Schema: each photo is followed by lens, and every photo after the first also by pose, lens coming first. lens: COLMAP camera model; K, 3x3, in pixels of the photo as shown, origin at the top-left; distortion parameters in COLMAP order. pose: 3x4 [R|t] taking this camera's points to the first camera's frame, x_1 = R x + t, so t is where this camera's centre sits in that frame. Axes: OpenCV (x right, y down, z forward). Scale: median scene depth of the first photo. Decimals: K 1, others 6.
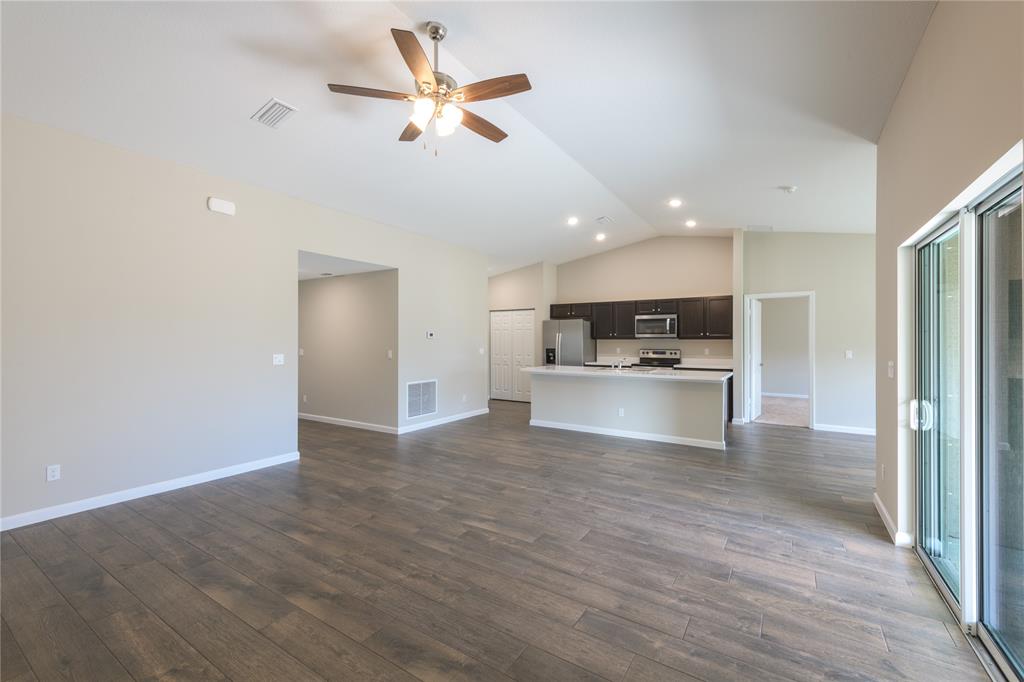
lens RADIAL K [[428.1, 0, 523.9], [0, 428.1, 338.2], [0, 0, 1]] dist [0.015873, -0.003833]
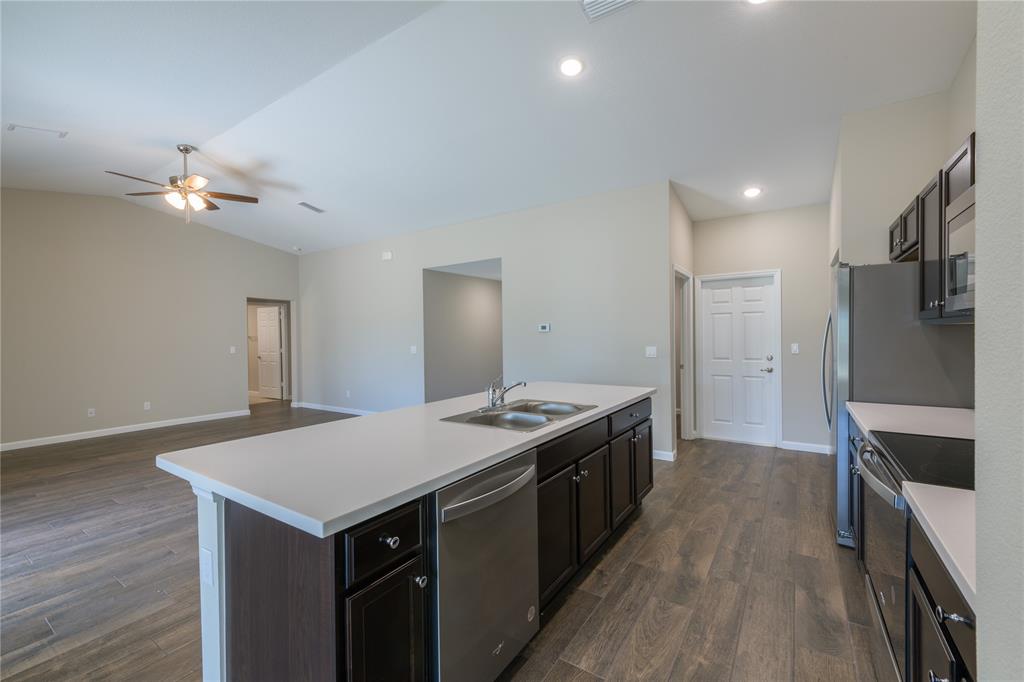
lens RADIAL K [[428.1, 0, 509.3], [0, 428.1, 336.8], [0, 0, 1]] dist [0.015873, -0.003833]
pose [[-0.047494, 0.005774, -0.998855, 0.596924], [0.019122, 0.999805, 0.004870, 0.004087], [0.998688, -0.018869, -0.047595, 0.992974]]
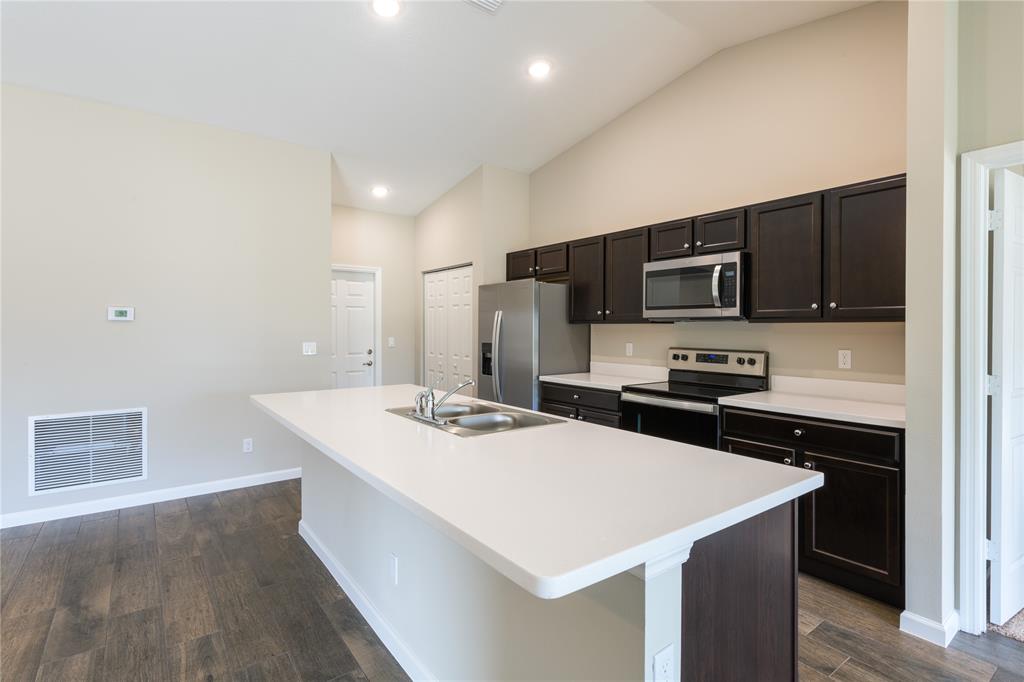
lens RADIAL K [[513.4, 0, 502.6], [0, 513.4, 325.3], [0, 0, 1]] dist [0.011294, -0.001151]
pose [[0.928584, -0.000893, -0.371122, 0.395333], [0.001872, 0.999996, 0.002278, 0.004049], [0.371118, -0.002810, 0.928581, 0.638359]]
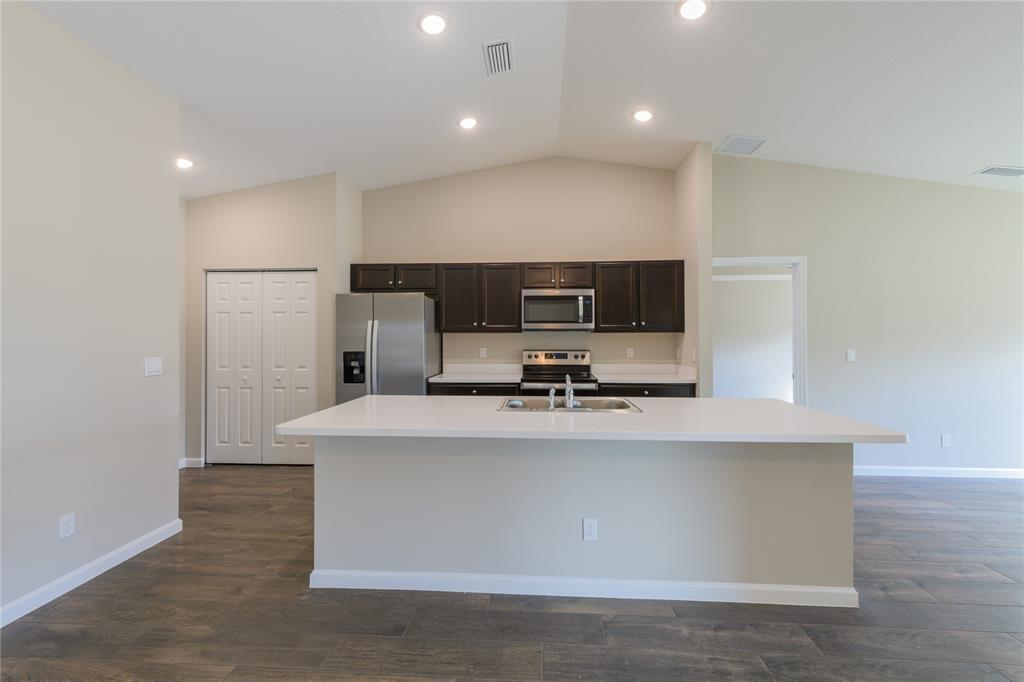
lens RADIAL K [[428.1, 0, 529.1], [0, 428.1, 328.8], [0, 0, 1]] dist [0.015873, -0.003833]
pose [[0.872454, 0.005919, 0.488660, -0.003417], [-0.000902, 0.999944, -0.010502, 0.004232], [-0.488695, 0.008722, 0.872411, 0.642321]]
